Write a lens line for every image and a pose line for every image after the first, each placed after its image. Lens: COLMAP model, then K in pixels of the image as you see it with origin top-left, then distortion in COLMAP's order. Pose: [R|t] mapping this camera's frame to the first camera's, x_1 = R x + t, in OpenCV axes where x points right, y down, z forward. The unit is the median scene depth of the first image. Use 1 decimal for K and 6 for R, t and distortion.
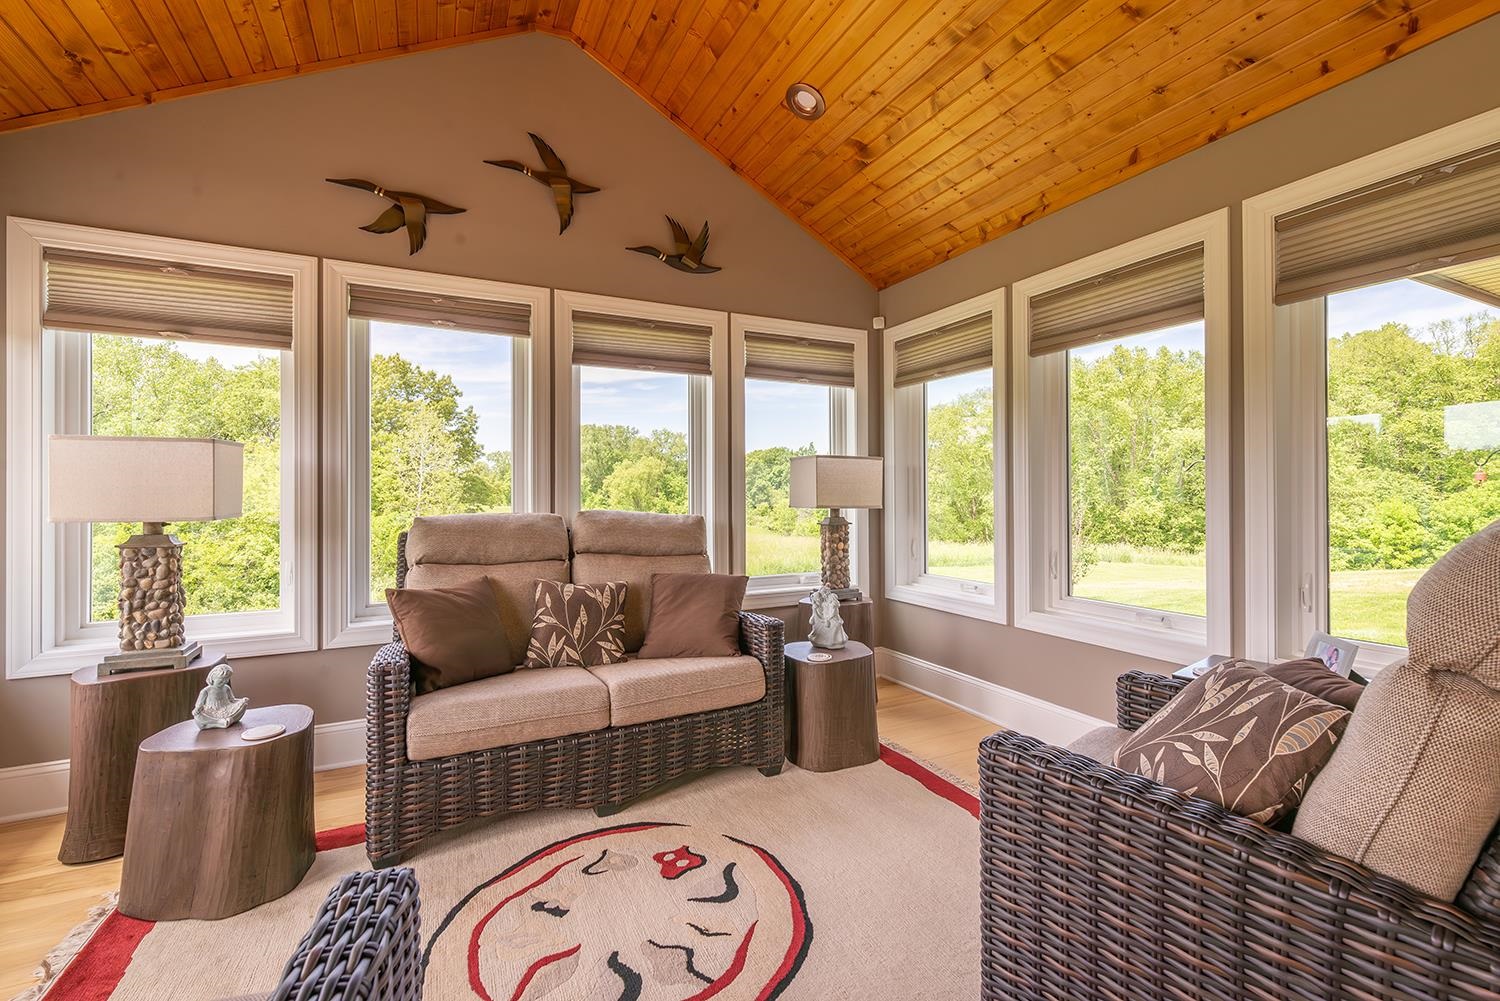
lens RADIAL K [[640.4, 0, 745.6], [0, 640.4, 493.3], [0, 0, 1]] dist [-0.000996, 0.000164]
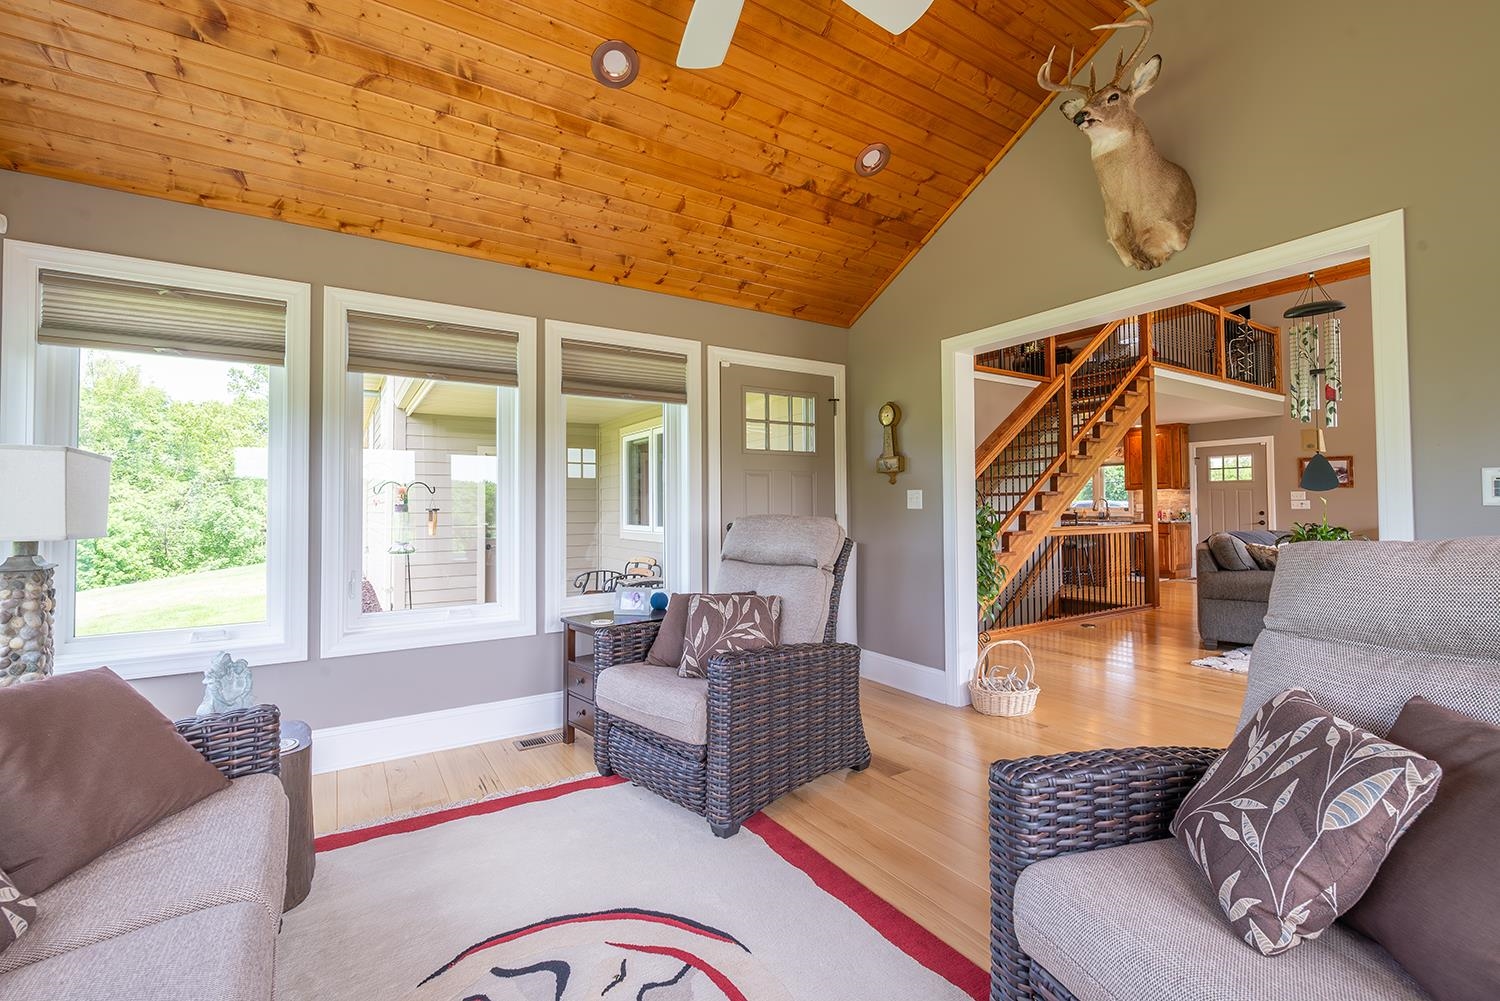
lens RADIAL K [[640.4, 0, 747.9], [0, 640.4, 495.1], [0, 0, 1]] dist [-0.000996, 0.000164]
pose [[-0.094351, 0.023326, 0.995266, -0.566527], [0.001454, 0.999728, -0.023293, -0.003155], [-0.995538, -0.000750, -0.094359, 0.490527]]
